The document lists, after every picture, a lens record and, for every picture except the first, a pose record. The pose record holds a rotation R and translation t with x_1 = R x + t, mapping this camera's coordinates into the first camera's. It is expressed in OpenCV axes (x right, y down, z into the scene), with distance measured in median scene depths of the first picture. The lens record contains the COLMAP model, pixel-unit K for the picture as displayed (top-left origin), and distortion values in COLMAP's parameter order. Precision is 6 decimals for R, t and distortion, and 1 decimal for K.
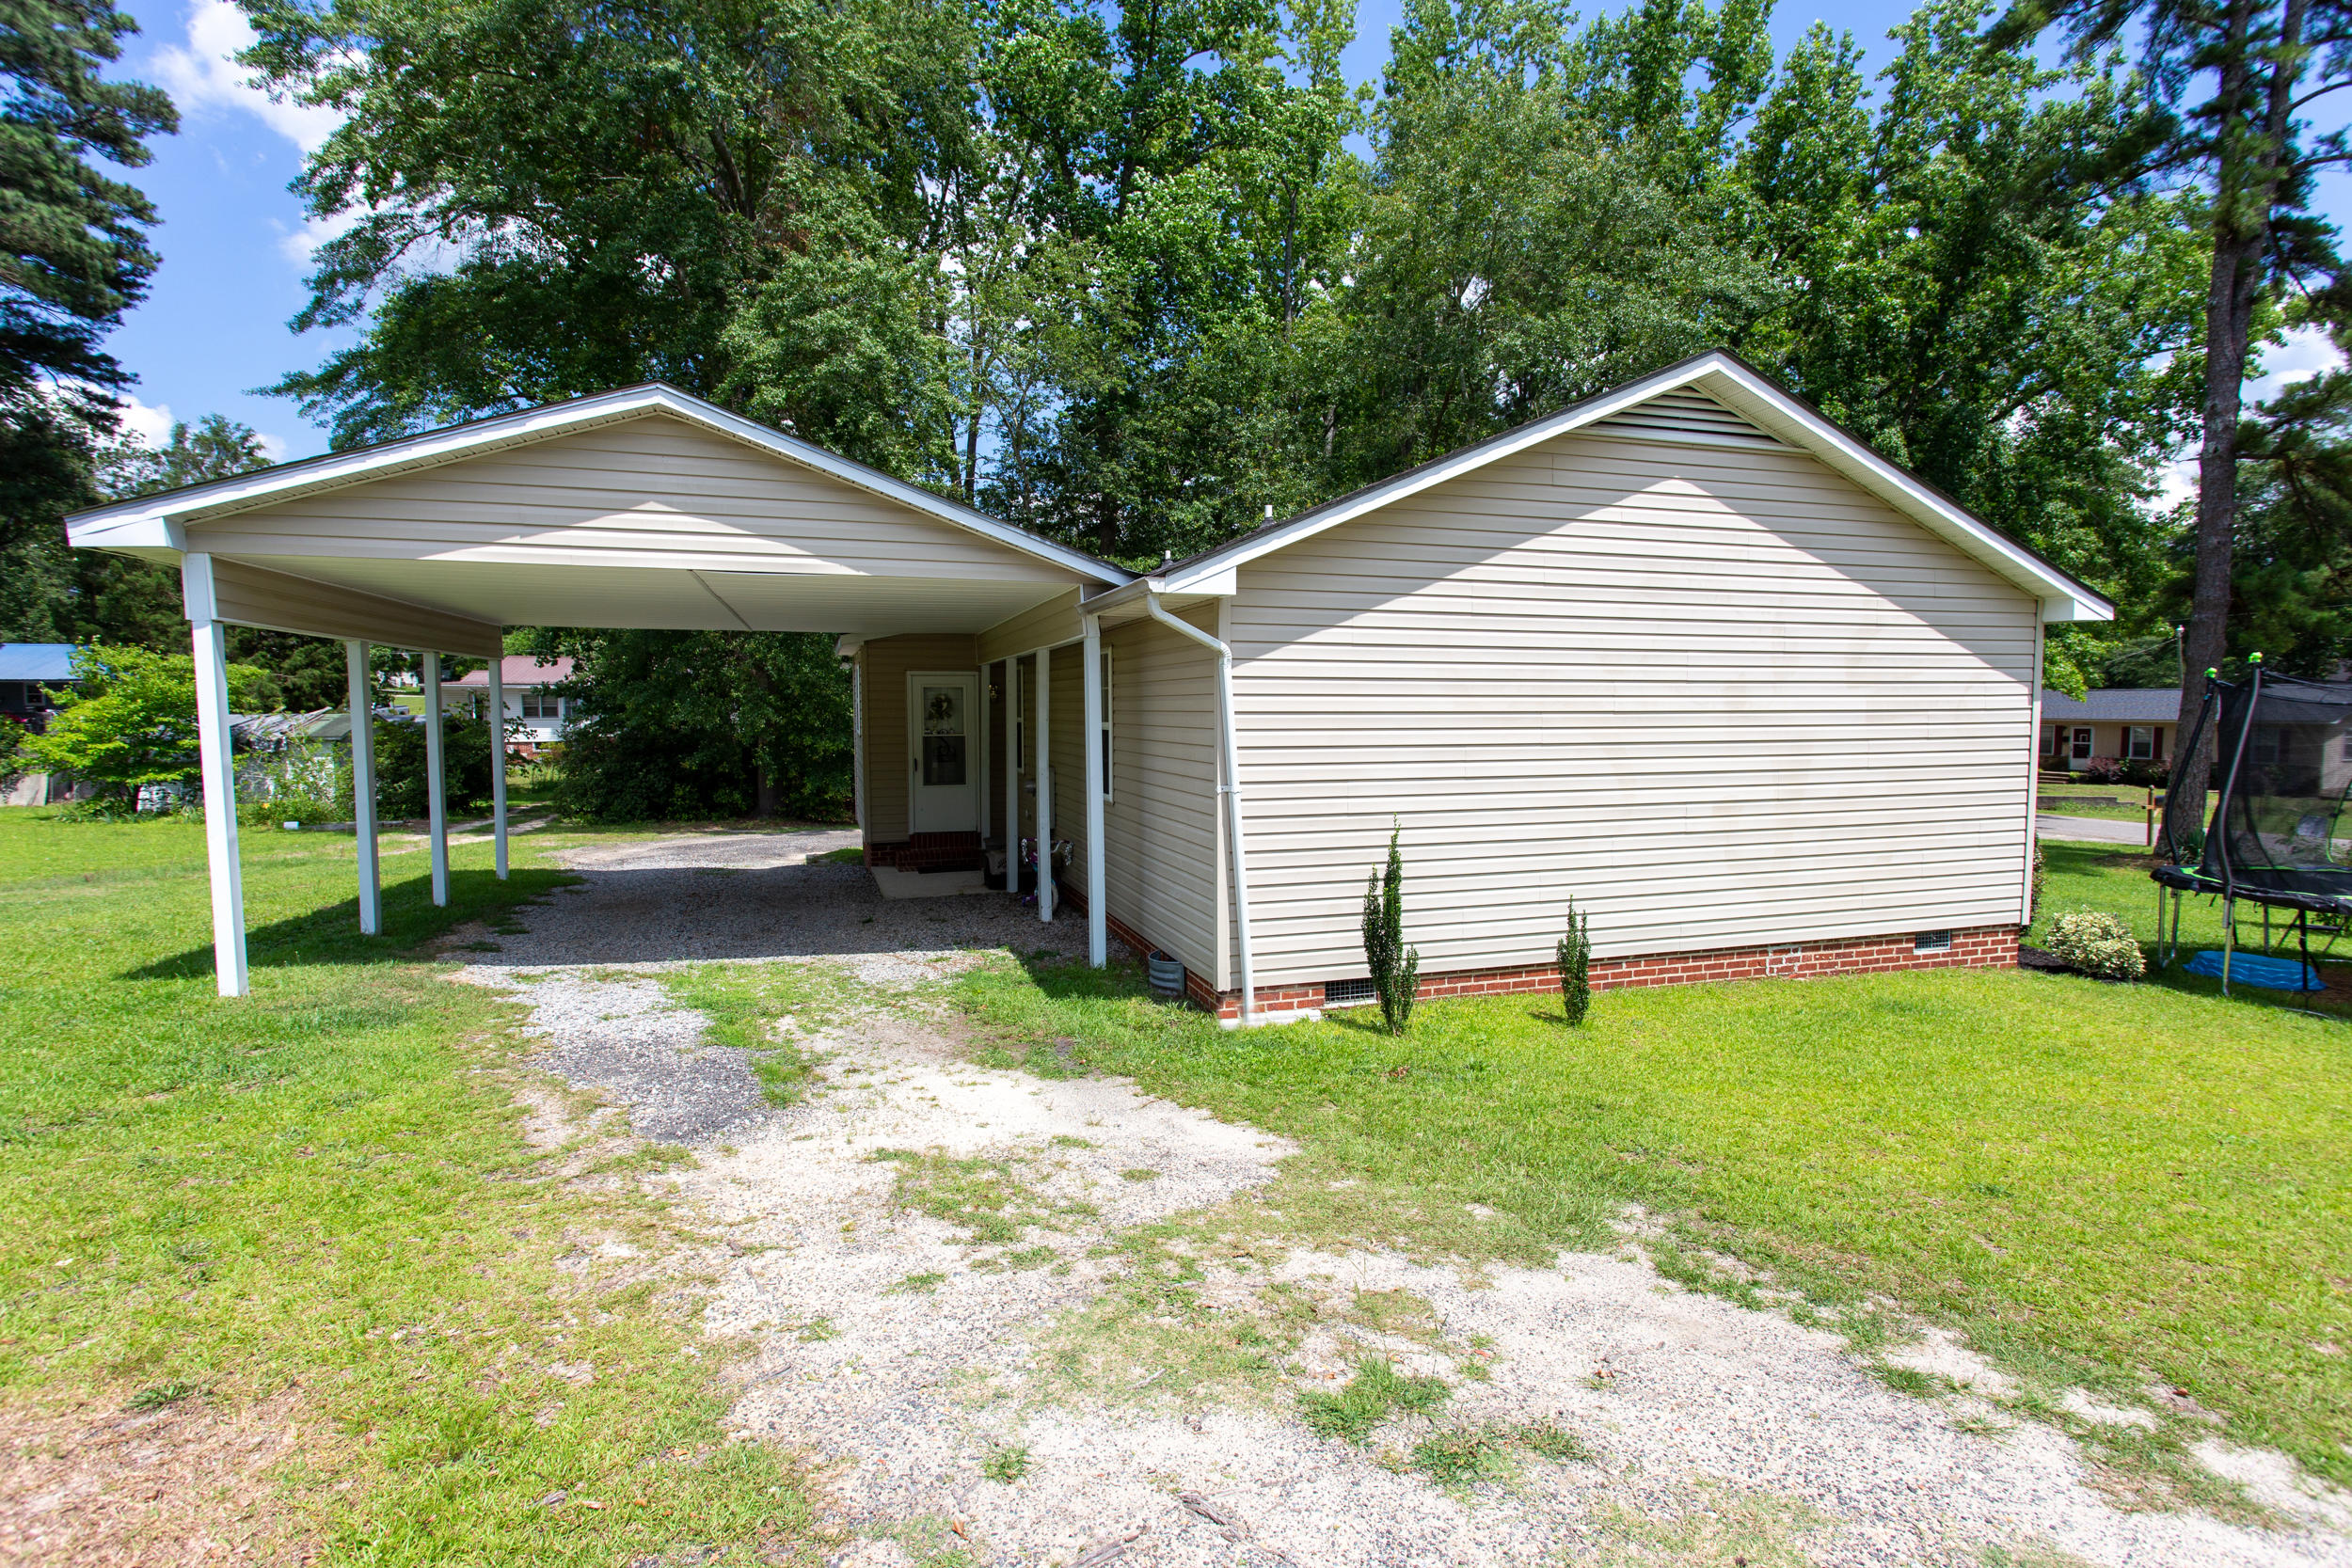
lens RADIAL K [[1118.1, 0, 1176.2], [0, 1118.1, 784.0], [0, 0, 1]] dist [0.002086, 0.000399]
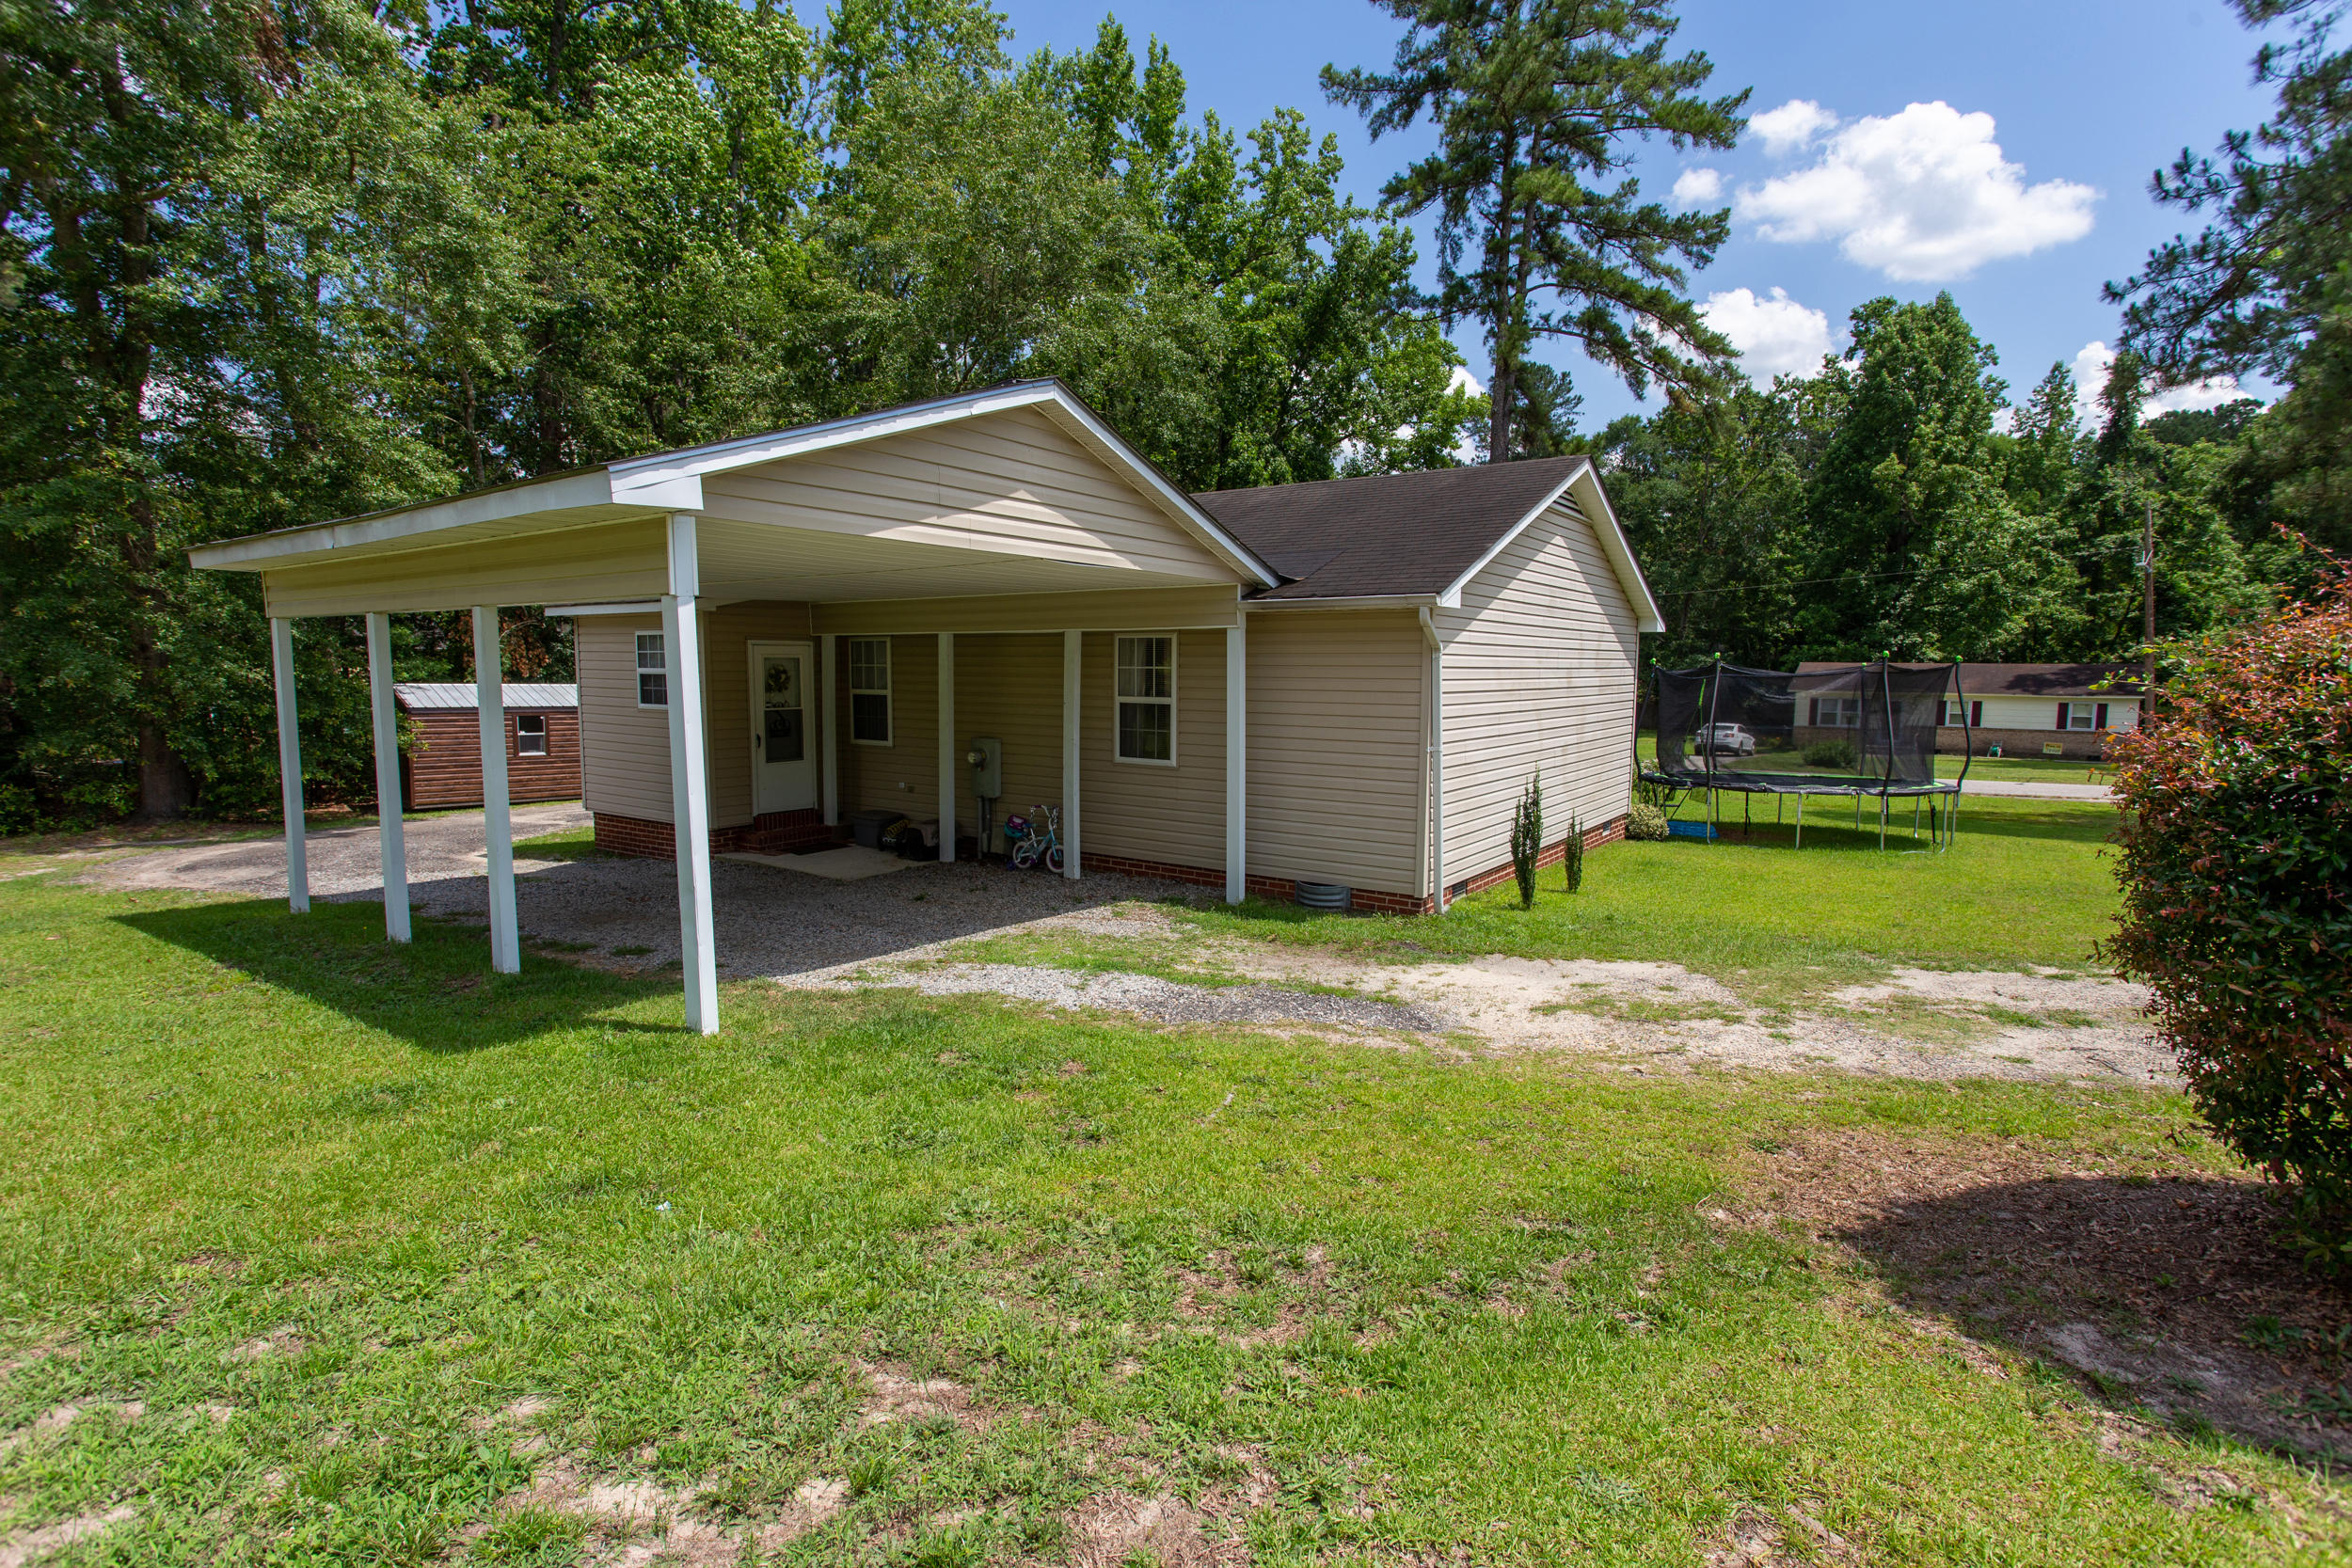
lens RADIAL K [[1118.1, 0, 1173.4], [0, 1118.1, 785.8], [0, 0, 1]] dist [0.002086, 0.000399]
pose [[0.798863, -0.058255, 0.598685, -1.110880], [0.034370, 0.998094, 0.051258, -0.034349], [-0.600530, -0.020372, 0.799343, 0.106635]]
